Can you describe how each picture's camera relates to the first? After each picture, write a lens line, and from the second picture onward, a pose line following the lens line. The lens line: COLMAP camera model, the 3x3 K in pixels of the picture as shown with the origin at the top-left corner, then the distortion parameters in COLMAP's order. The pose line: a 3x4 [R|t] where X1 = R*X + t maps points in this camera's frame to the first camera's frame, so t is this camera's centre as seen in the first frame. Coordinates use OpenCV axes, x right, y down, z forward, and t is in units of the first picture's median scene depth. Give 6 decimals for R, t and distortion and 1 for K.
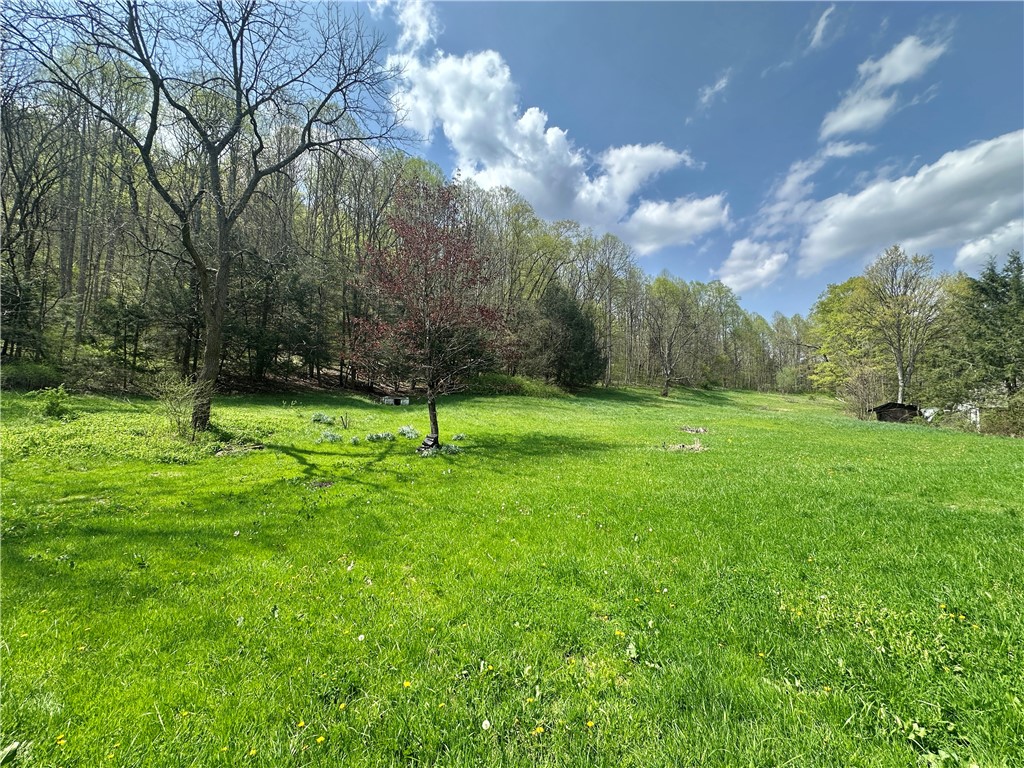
lens RADIAL K [[408.5, 0, 514.9], [0, 408.5, 380.9], [0, 0, 1]] dist [-0.001609, 0.000004]
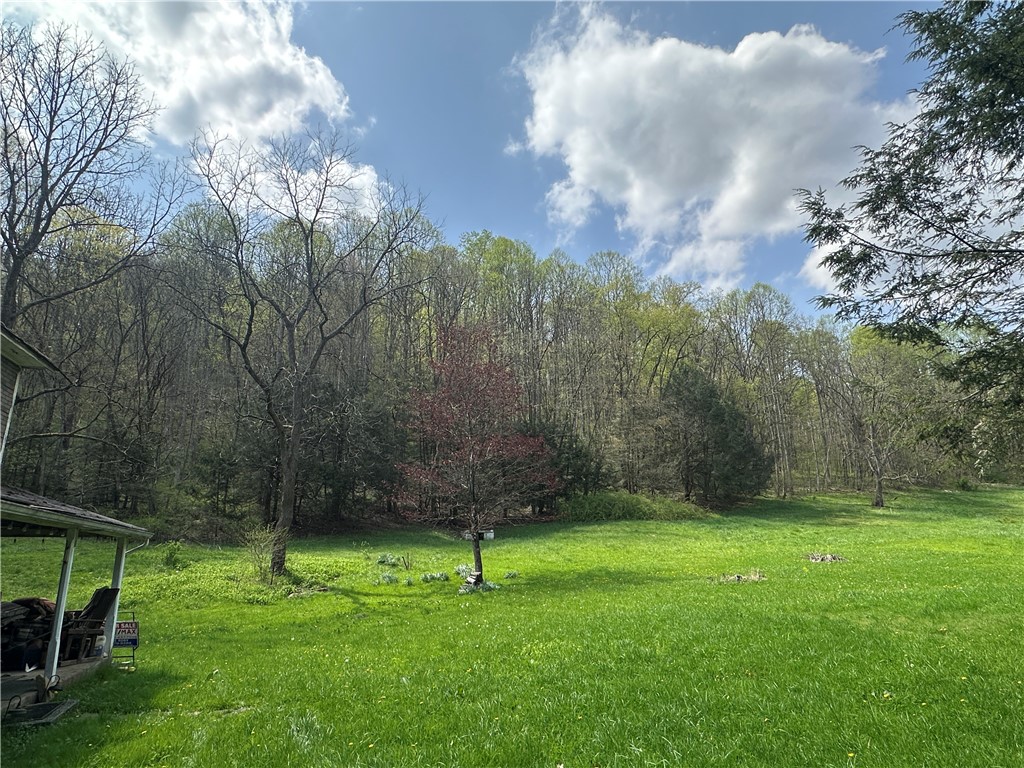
lens RADIAL K [[572.8, 0, 509.0], [0, 572.8, 384.5], [0, 0, 1]] dist [-0.001031, -0.000519]
pose [[0.956262, -0.118346, -0.267500, 0.244119], [0.063898, 0.976928, -0.203785, -0.020754], [0.285446, 0.177779, 0.941762, -0.297825]]
